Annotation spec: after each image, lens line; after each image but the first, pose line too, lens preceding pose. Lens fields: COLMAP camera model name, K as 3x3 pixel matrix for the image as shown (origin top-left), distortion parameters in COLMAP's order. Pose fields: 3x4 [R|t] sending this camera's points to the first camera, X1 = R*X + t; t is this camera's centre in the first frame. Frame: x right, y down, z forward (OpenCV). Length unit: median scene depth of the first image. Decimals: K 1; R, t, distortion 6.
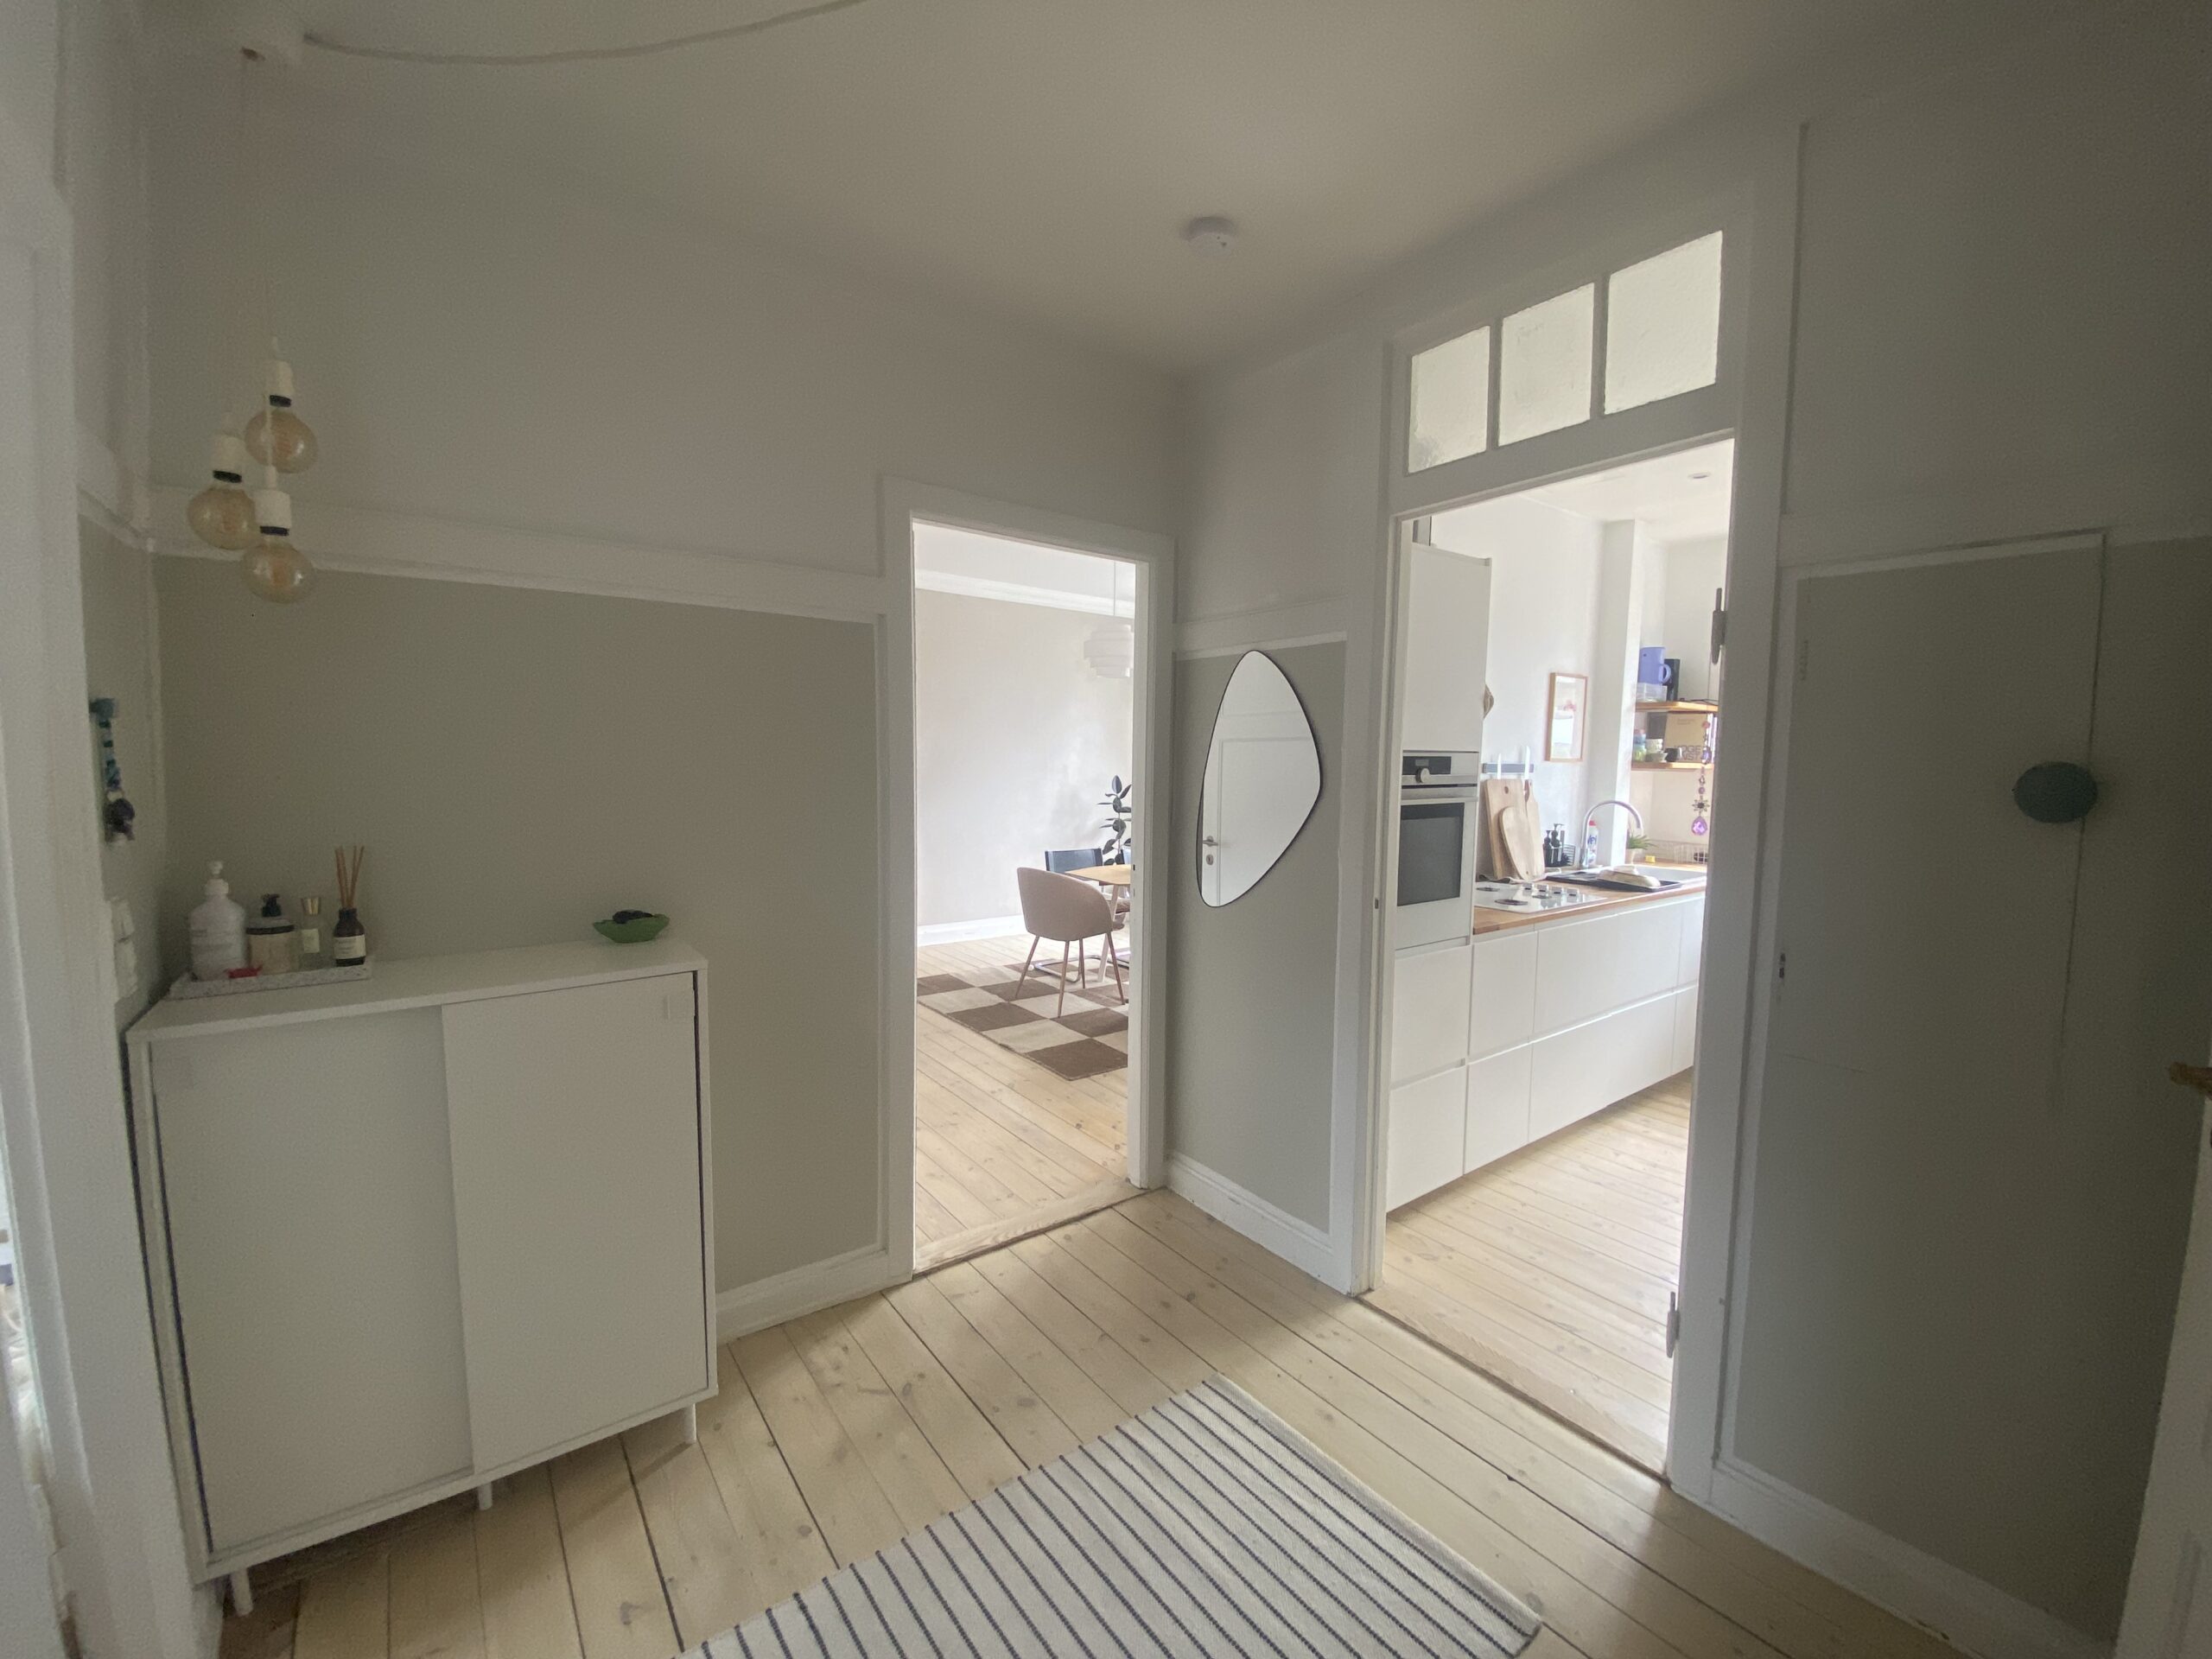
lens RADIAL K [[902.6, 0, 1099.9], [0, 902.6, 831.5], [0, 0, 1]] dist [0.000373, -0.000004]
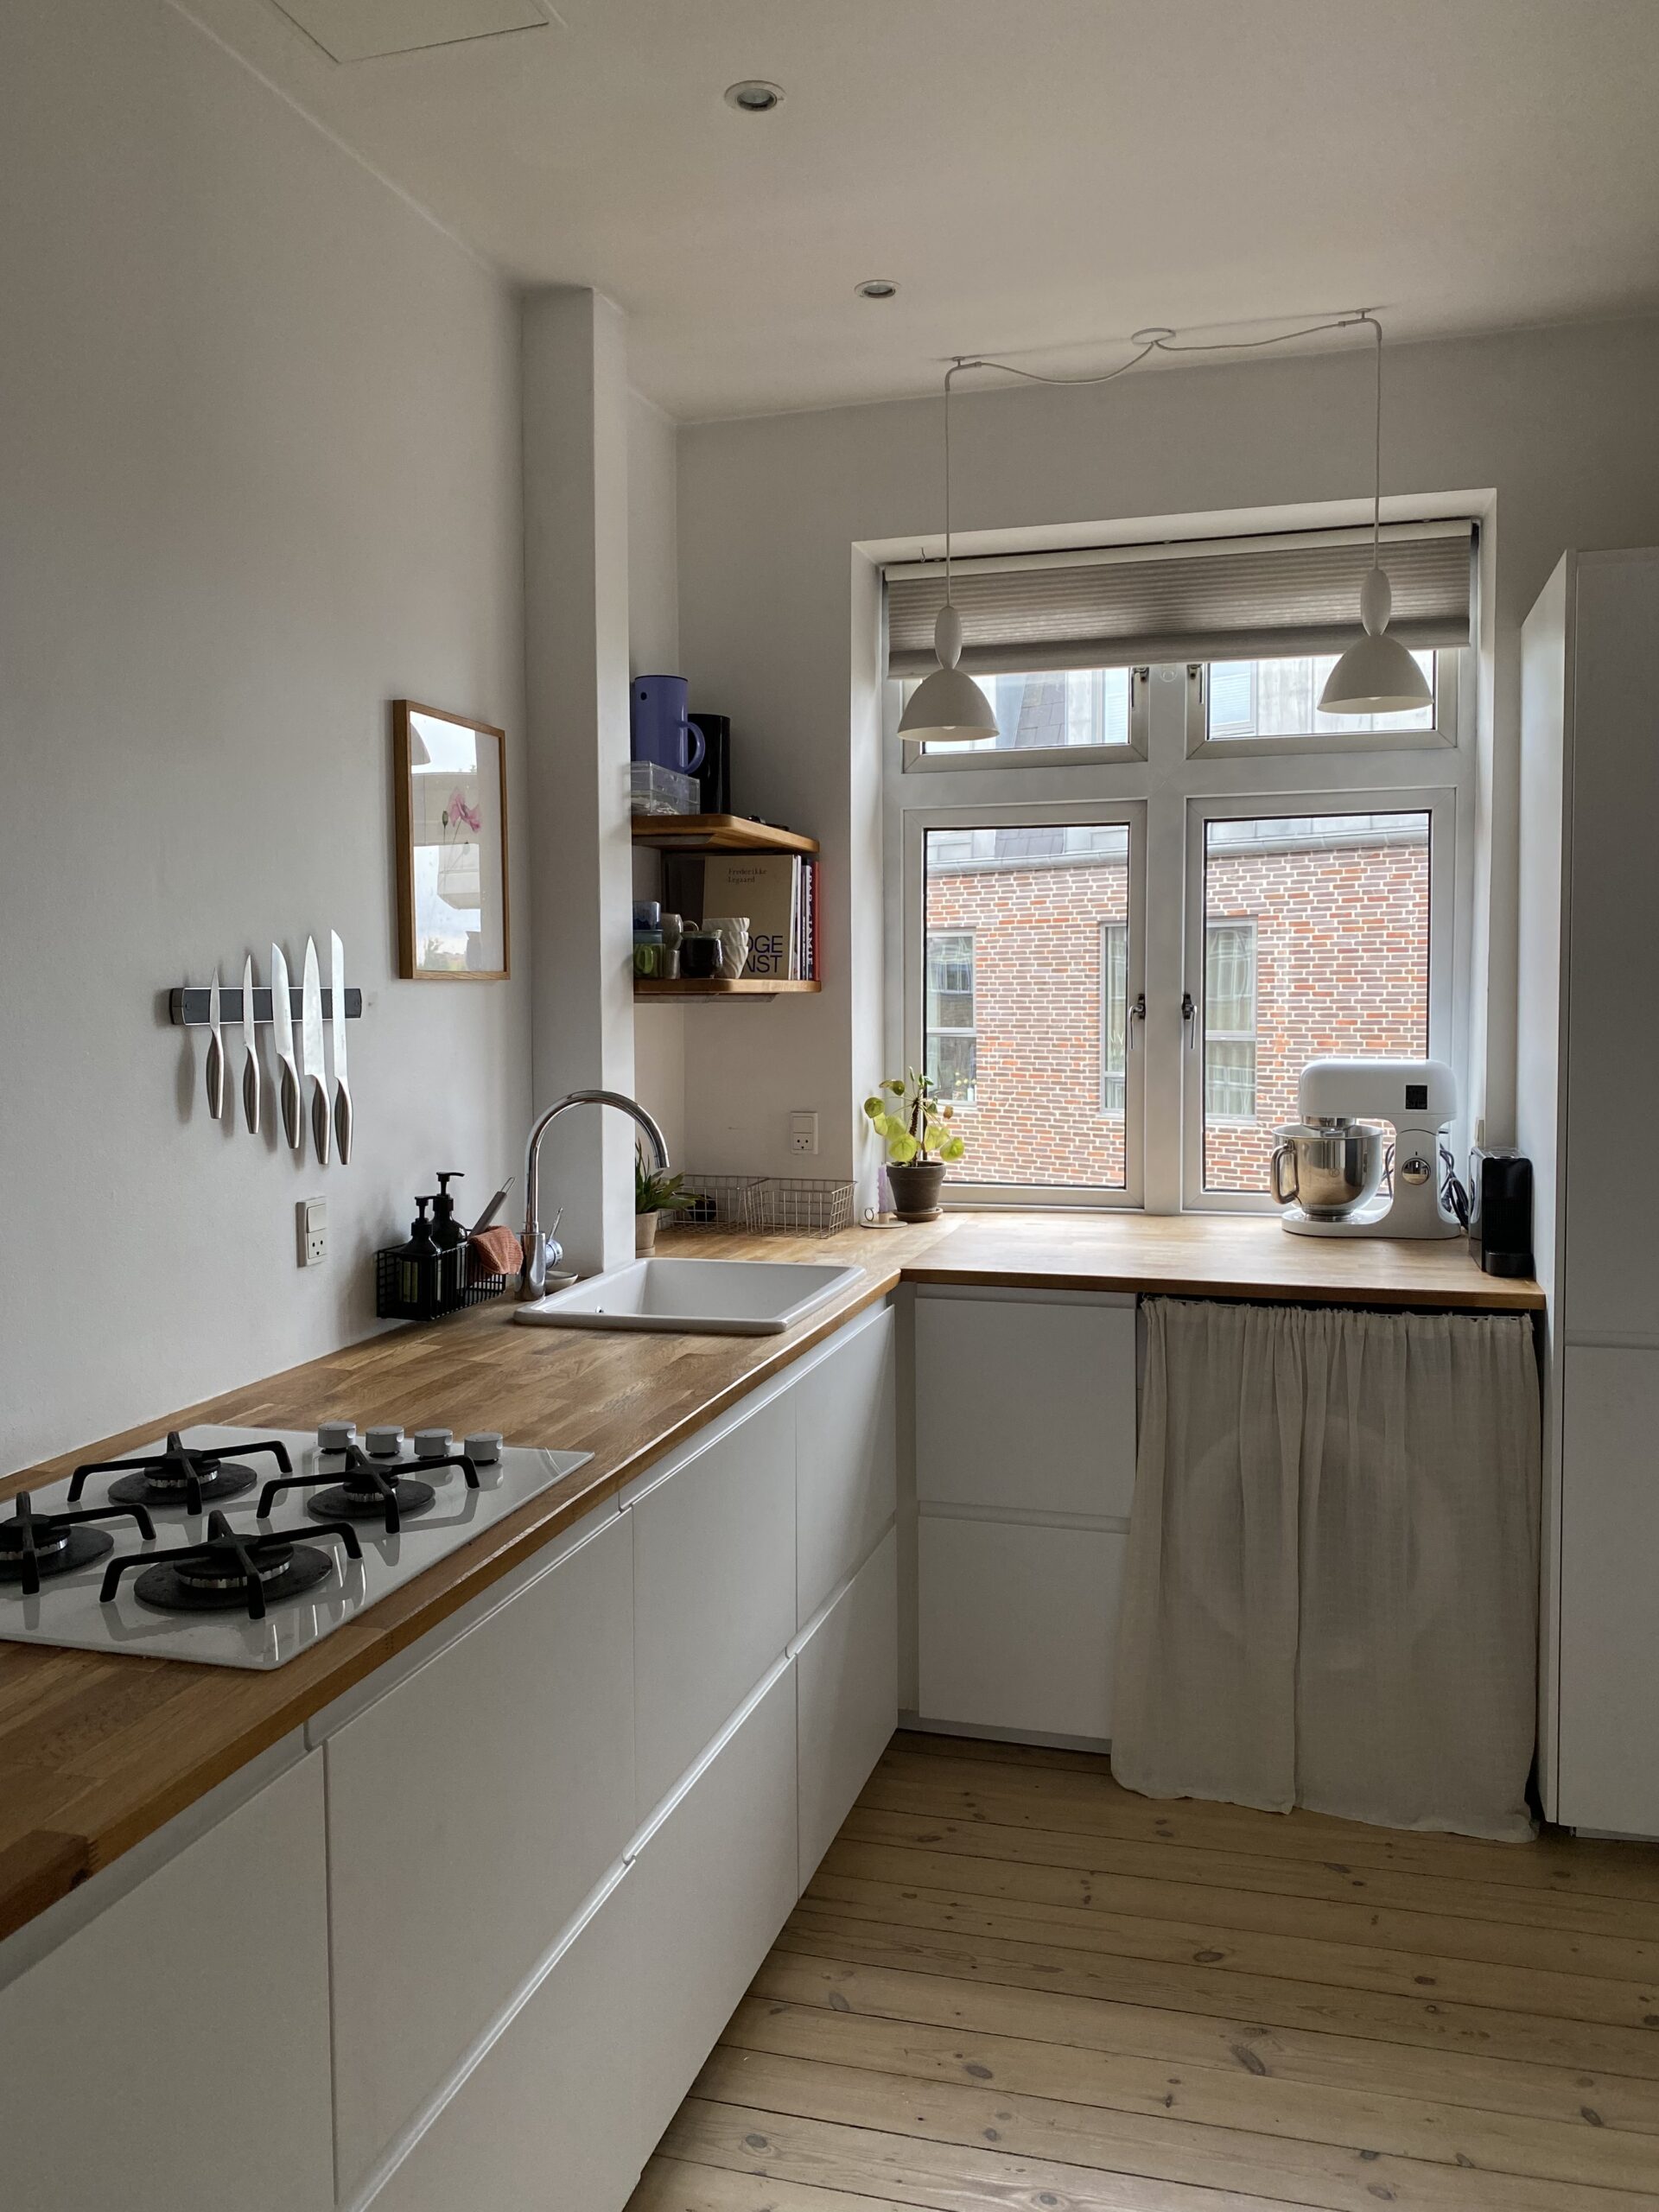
lens RADIAL K [[1691.2, 0, 827.8], [0, 1691.2, 1102.7], [0, 0, 1]] dist [-0.003391, -0.000096]
pose [[0.795314, -0.057461, 0.603469, 0.241994], [0.068834, 0.997619, 0.004274, -0.025993], [-0.602277, 0.038140, 0.797375, 0.418677]]
